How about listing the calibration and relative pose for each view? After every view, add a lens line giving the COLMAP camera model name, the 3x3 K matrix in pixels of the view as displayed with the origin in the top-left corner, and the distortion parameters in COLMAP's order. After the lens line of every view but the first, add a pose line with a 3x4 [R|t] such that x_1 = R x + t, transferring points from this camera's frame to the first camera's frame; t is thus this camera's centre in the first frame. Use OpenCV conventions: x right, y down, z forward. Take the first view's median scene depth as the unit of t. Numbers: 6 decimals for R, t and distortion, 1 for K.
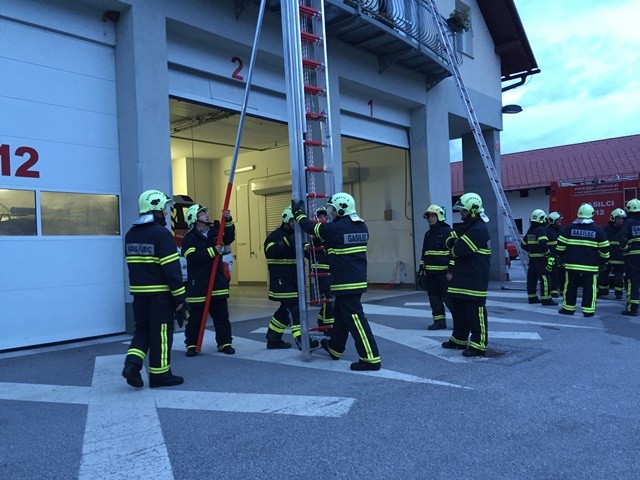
lens RADIAL K [[547.1, 0, 322.1], [0, 547.1, 239.0], [0, 0, 1]] dist [0.087800, -0.125785]
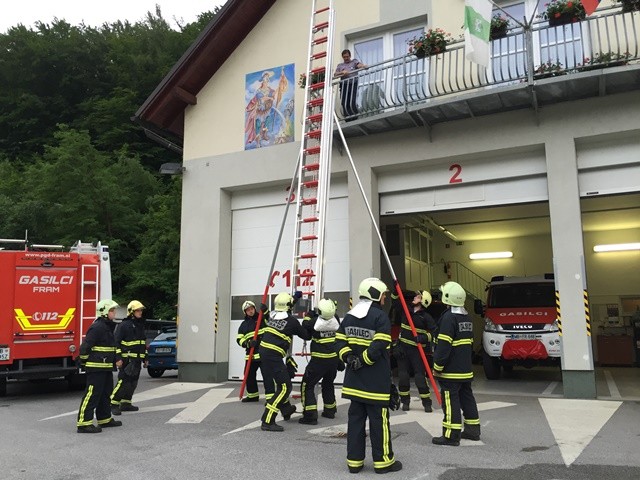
lens RADIAL K [[552.0, 0, 320.0], [0, 552.0, 240.0], [0, 0, 1]] dist [0.014566, -0.000706]
pose [[0.269883, -0.126793, -0.954508, 0.669143], [0.014882, 0.991723, -0.127529, -0.016341], [0.962778, 0.020213, 0.269537, 0.306619]]
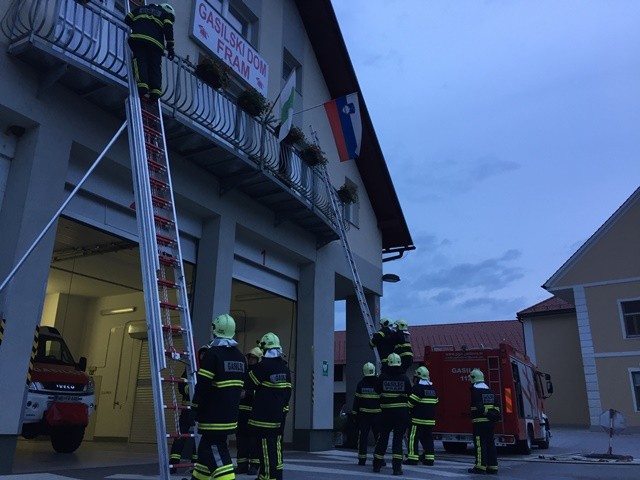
lens RADIAL K [[547.1, 0, 322.1], [0, 547.1, 239.0], [0, 0, 1]] dist [0.087800, -0.125785]
pose [[0.974755, 0.119710, 0.188476, -0.003008], [-0.058532, 0.951606, -0.301696, 0.034797], [-0.215471, 0.283047, 0.934589, -0.002768]]
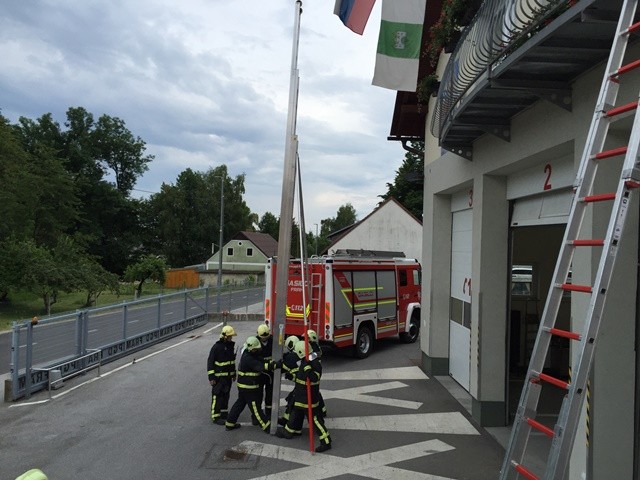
lens RADIAL K [[547.1, 0, 322.1], [0, 547.1, 239.0], [0, 0, 1]] dist [0.087800, -0.125785]
pose [[-0.731130, 0.006172, -0.682210, 0.538277], [0.013006, 0.999903, -0.004892, -0.160786], [0.682114, -0.012449, -0.731140, 1.062035]]
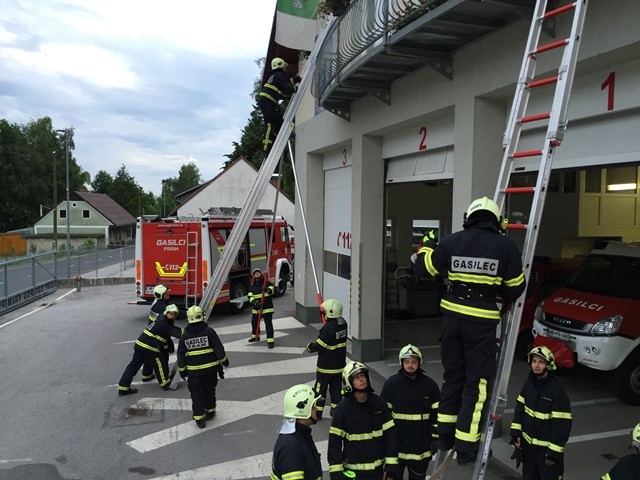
lens RADIAL K [[547.1, 0, 322.1], [0, 547.1, 239.0], [0, 0, 1]] dist [0.087800, -0.125785]
pose [[-0.510823, 0.074121, -0.856484, 0.605293], [0.022838, 0.997095, 0.072668, -0.156065], [0.859382, 0.017560, -0.511032, 1.027493]]
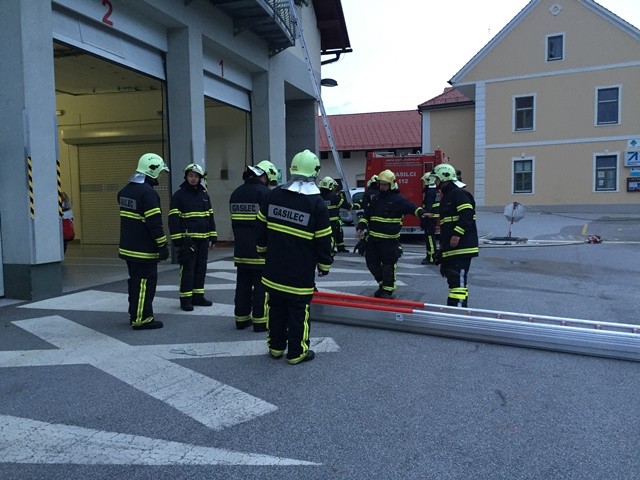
lens RADIAL K [[547.1, 0, 322.1], [0, 547.1, 239.0], [0, 0, 1]] dist [0.087800, -0.125785]
pose [[0.914014, -0.003050, 0.405670, -0.154783], [-0.028942, 0.996934, 0.072705, -0.004356], [-0.404648, -0.078194, 0.911123, -0.024599]]
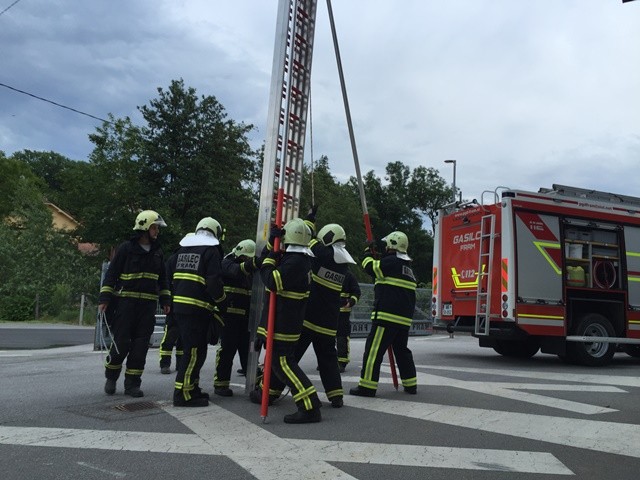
lens RADIAL K [[547.1, 0, 322.1], [0, 547.1, 239.0], [0, 0, 1]] dist [0.087800, -0.125785]
pose [[-0.987855, -0.018761, -0.154242, 0.089318], [-0.000878, 0.993342, -0.115202, 0.026901], [0.155377, -0.113668, -0.981294, 0.901194]]
